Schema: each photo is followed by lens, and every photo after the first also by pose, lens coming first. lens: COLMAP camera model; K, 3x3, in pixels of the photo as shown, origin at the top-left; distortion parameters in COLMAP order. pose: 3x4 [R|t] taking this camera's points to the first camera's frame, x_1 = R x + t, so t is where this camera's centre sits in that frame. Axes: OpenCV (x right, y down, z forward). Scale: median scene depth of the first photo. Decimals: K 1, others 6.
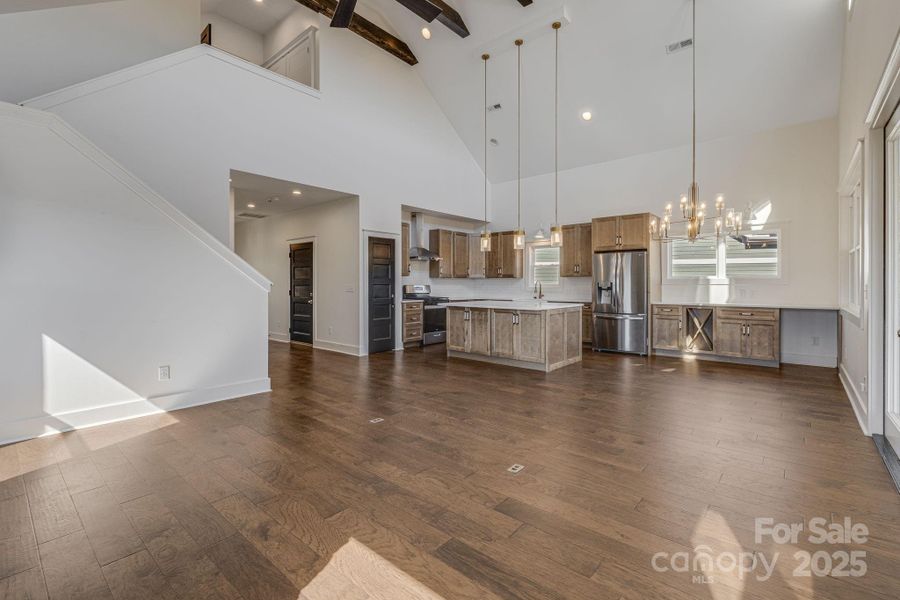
lens RADIAL K [[398.6, 0, 448.5], [0, 398.6, 286.4], [0, 0, 1]] dist [0.001376, 0.000293]
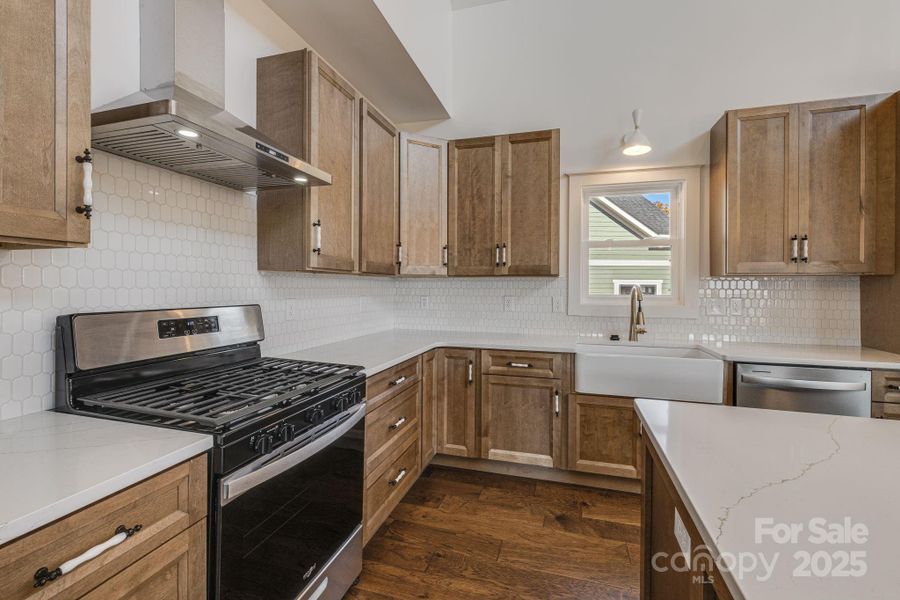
lens RADIAL K [[387.4, 0, 450.6], [0, 387.4, 291.8], [0, 0, 1]] dist [0.000111, 0.000231]
pose [[0.910355, 0.000306, 0.413828, -0.049270], [-0.003715, 0.999965, 0.007431, -0.014423], [-0.413811, -0.008303, 0.910325, 0.956518]]
